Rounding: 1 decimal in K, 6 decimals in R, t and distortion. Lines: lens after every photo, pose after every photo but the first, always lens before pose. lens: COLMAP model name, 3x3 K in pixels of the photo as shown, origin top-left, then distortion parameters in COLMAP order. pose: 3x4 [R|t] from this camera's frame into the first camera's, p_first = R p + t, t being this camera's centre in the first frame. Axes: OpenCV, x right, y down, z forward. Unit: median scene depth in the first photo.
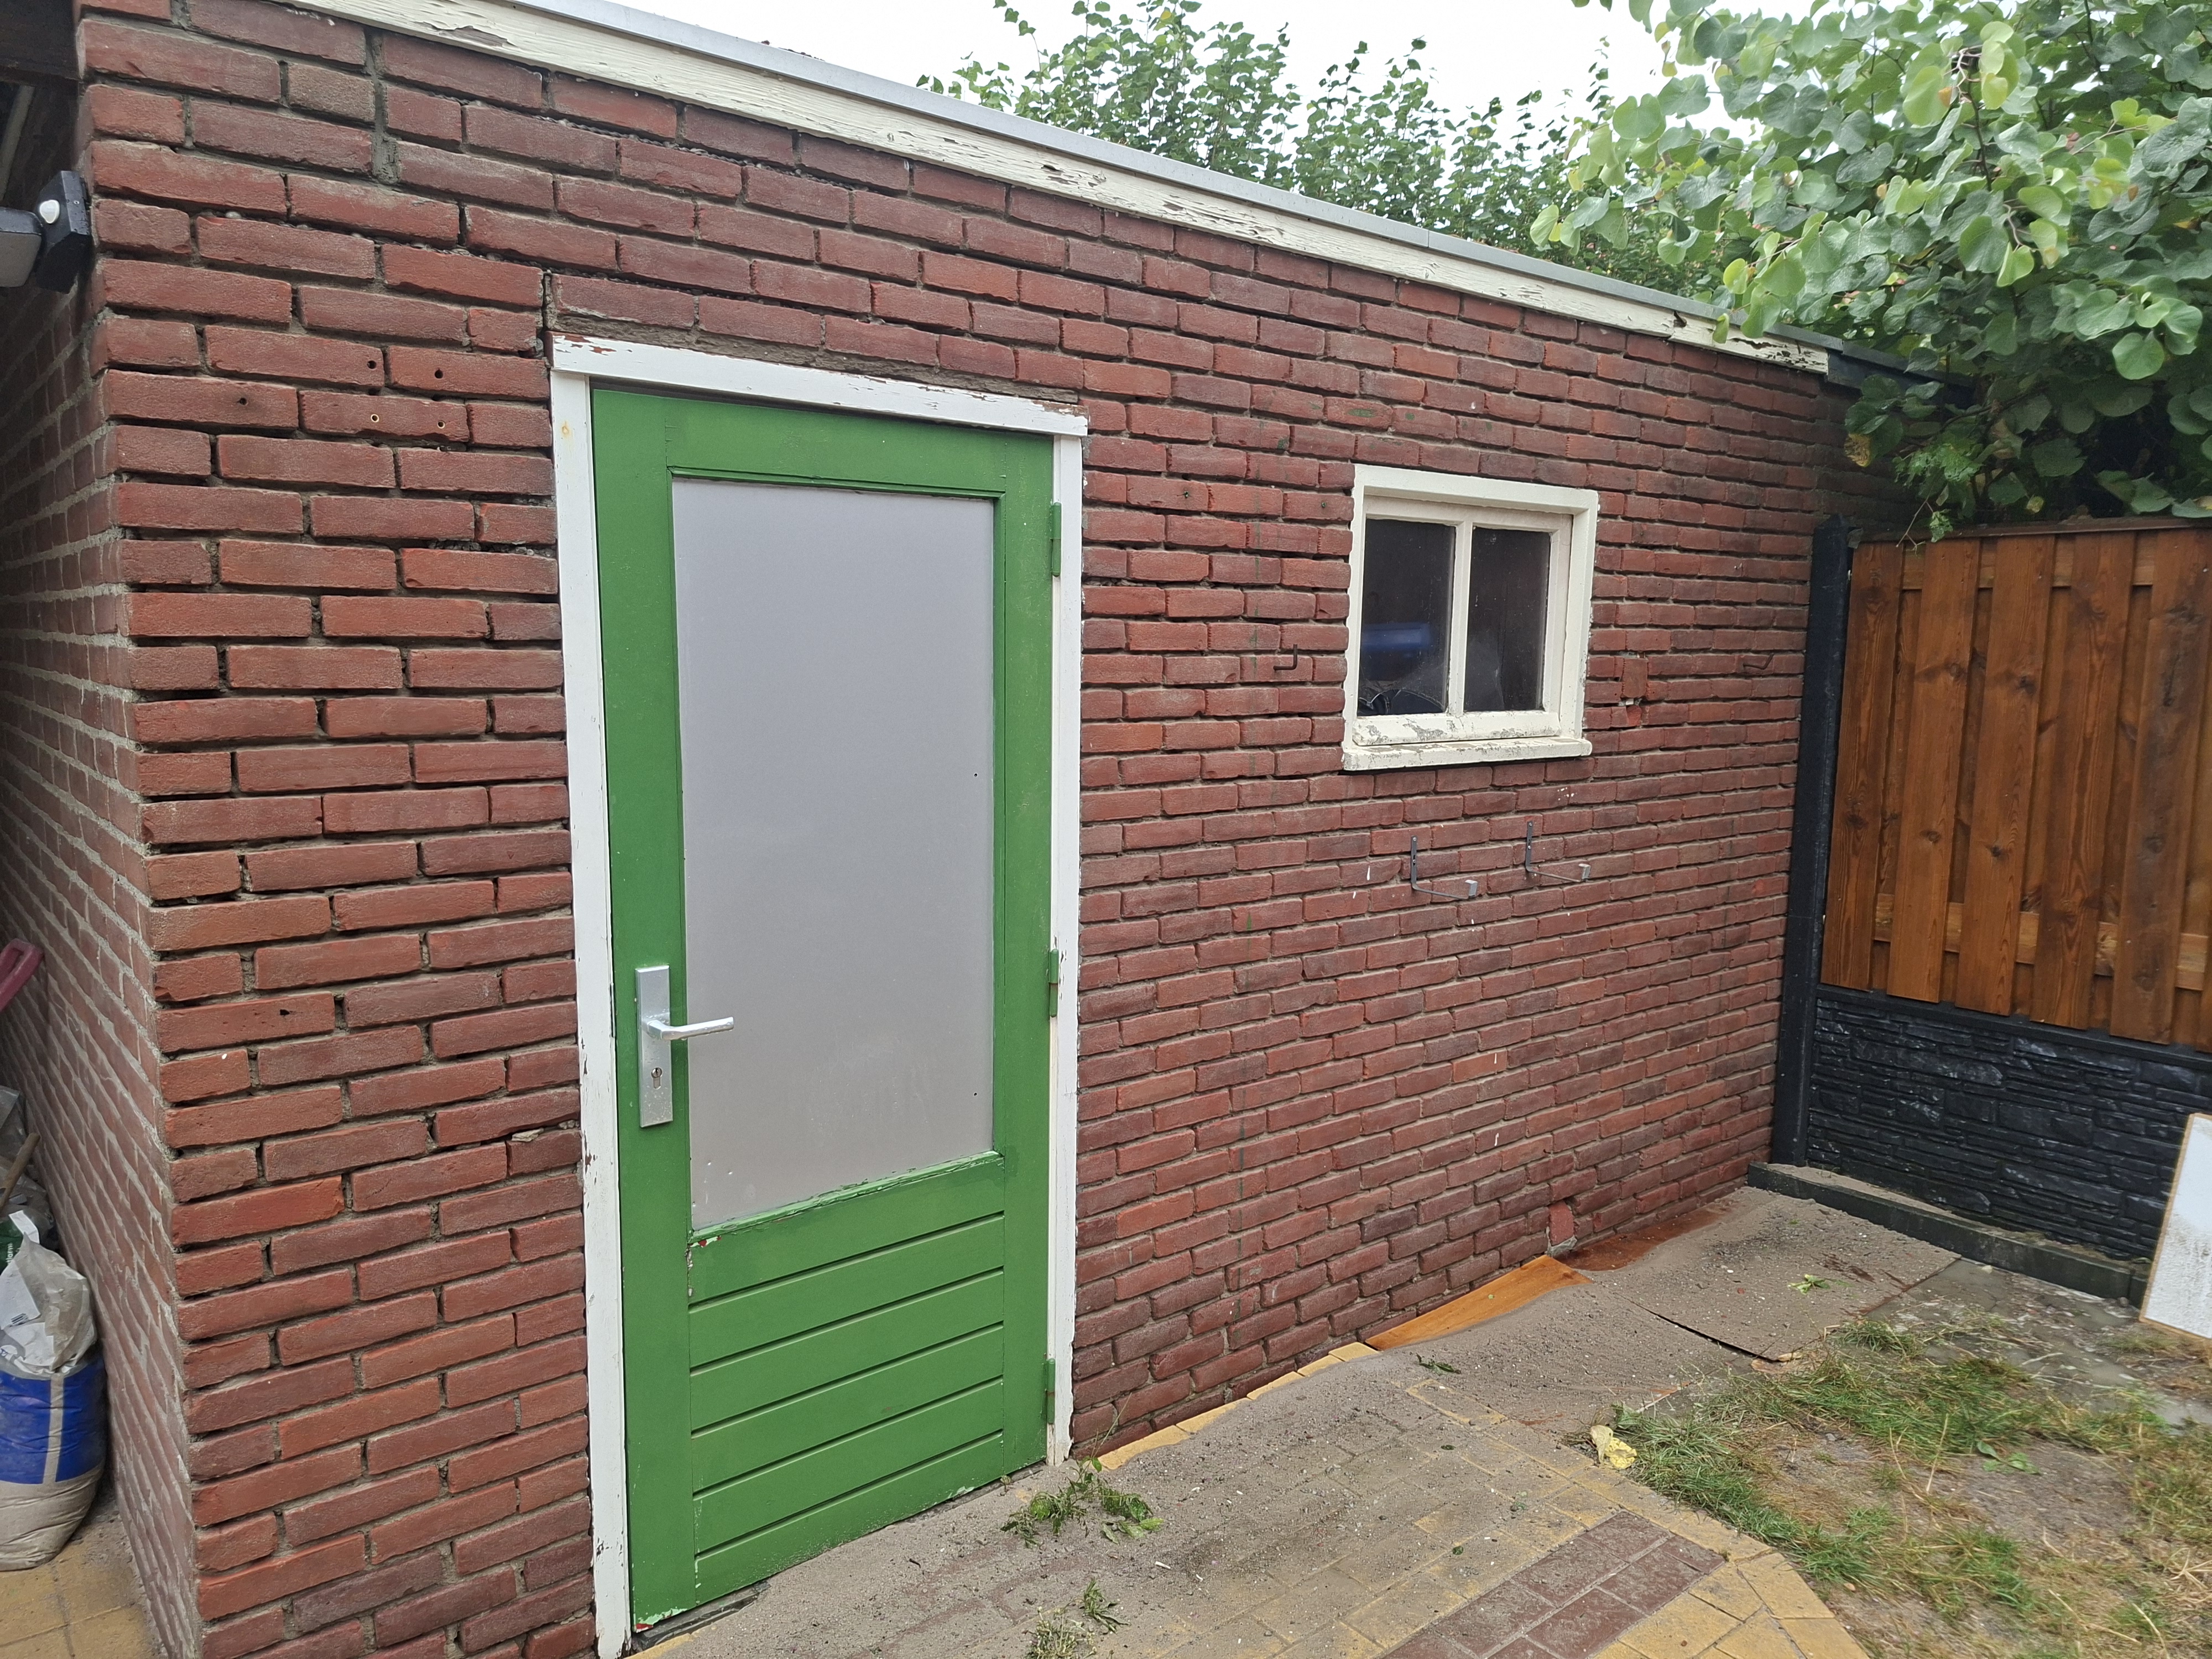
lens RADIAL K [[1533.1, 0, 1117.1], [0, 1533.1, 852.5], [0, 0, 1]] dist [0.052694, -0.053445]
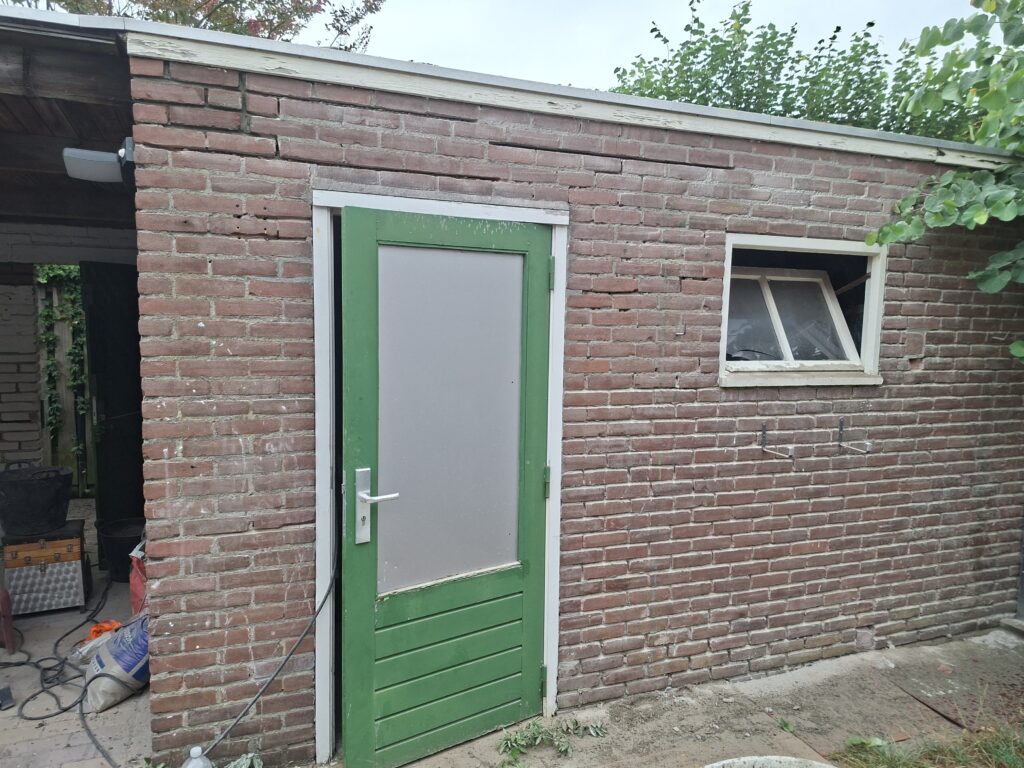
lens RADIAL K [[709.7, 0, 503.7], [0, 709.7, 381.6], [0, 0, 1]] dist [0.052694, -0.053445]
pose [[0.945874, 0.034786, -0.322663, 0.147009], [-0.052871, 0.997473, -0.047453, -0.001665], [0.320197, 0.061944, 0.945324, 0.036648]]
